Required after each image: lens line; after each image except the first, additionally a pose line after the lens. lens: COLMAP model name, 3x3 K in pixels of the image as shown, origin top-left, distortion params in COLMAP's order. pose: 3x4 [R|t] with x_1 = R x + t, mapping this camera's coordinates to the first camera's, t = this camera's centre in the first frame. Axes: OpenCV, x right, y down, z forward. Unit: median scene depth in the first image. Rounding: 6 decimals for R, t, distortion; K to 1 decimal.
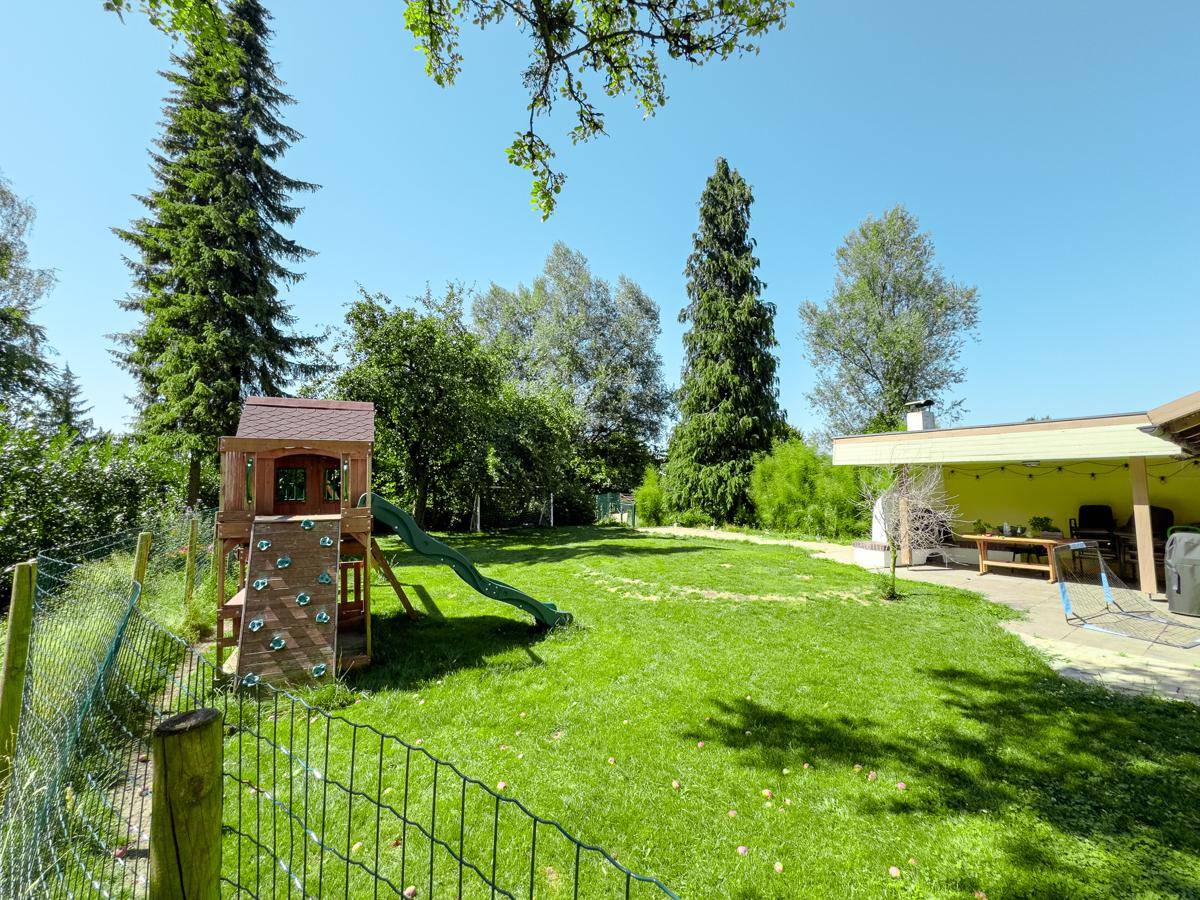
lens RADIAL K [[489.0, 0, 595.5], [0, 489.0, 447.4], [0, 0, 1]] dist [-0.031834, 0.020404]
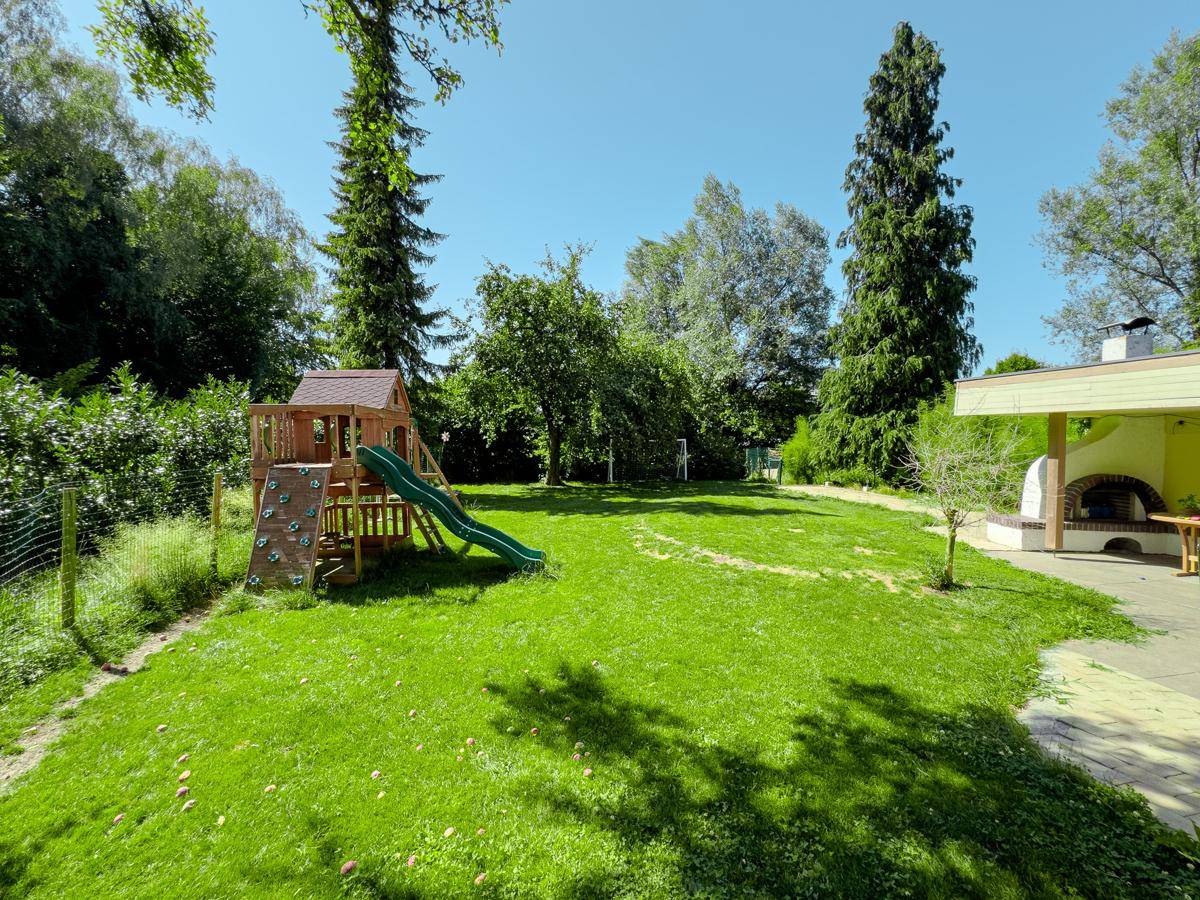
lens RADIAL K [[491.2, 0, 598.4], [0, 491.2, 447.8], [0, 0, 1]] dist [-0.037707, 0.020645]
pose [[0.916678, 0.012531, -0.399430, 0.146596], [0.027004, 0.995281, 0.093196, -0.000619], [0.398713, -0.096217, 0.912014, 0.030382]]
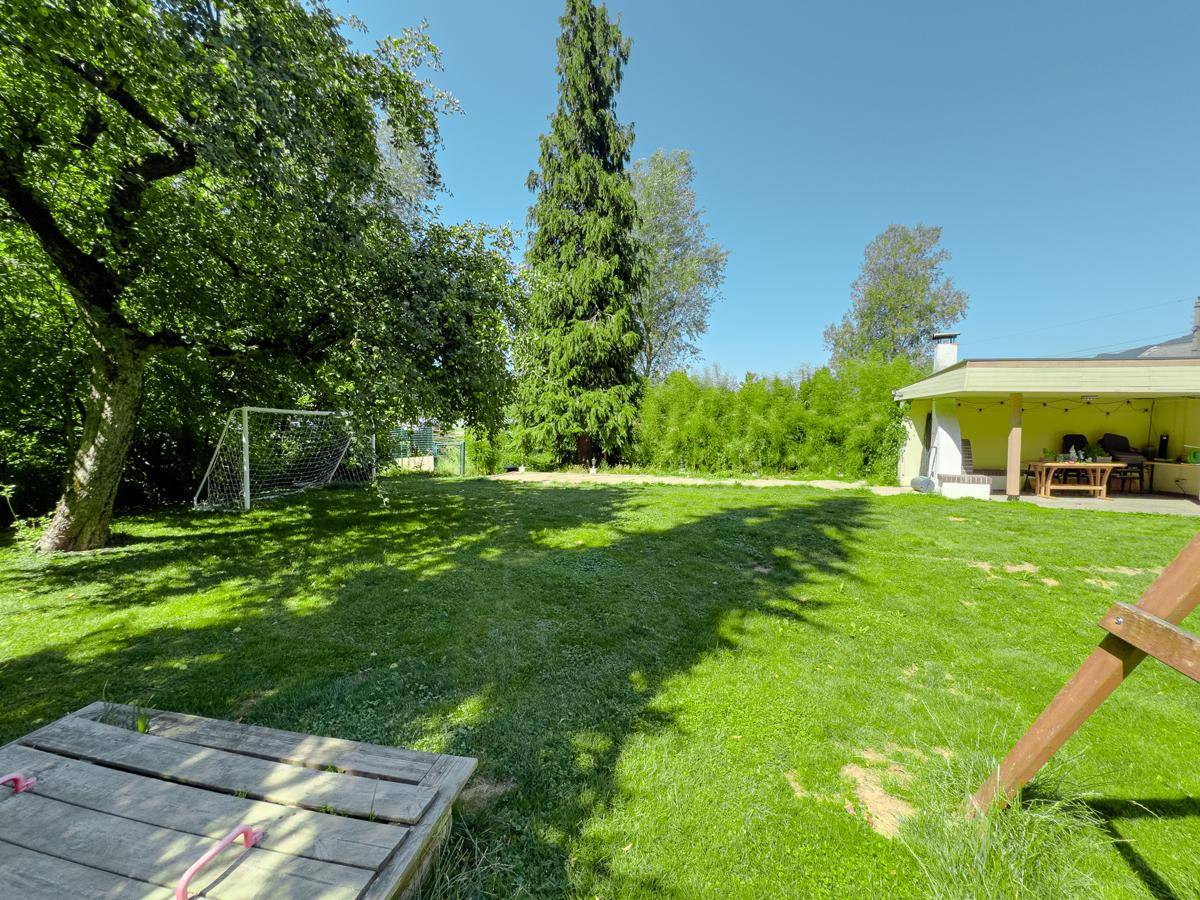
lens RADIAL K [[491.2, 0, 598.4], [0, 491.2, 447.8], [0, 0, 1]] dist [-0.037707, 0.020645]
pose [[0.709746, -0.029742, 0.703830, -0.302620], [-0.062942, 0.992435, 0.105408, 0.044193], [-0.701640, -0.119113, 0.702505, 0.428814]]
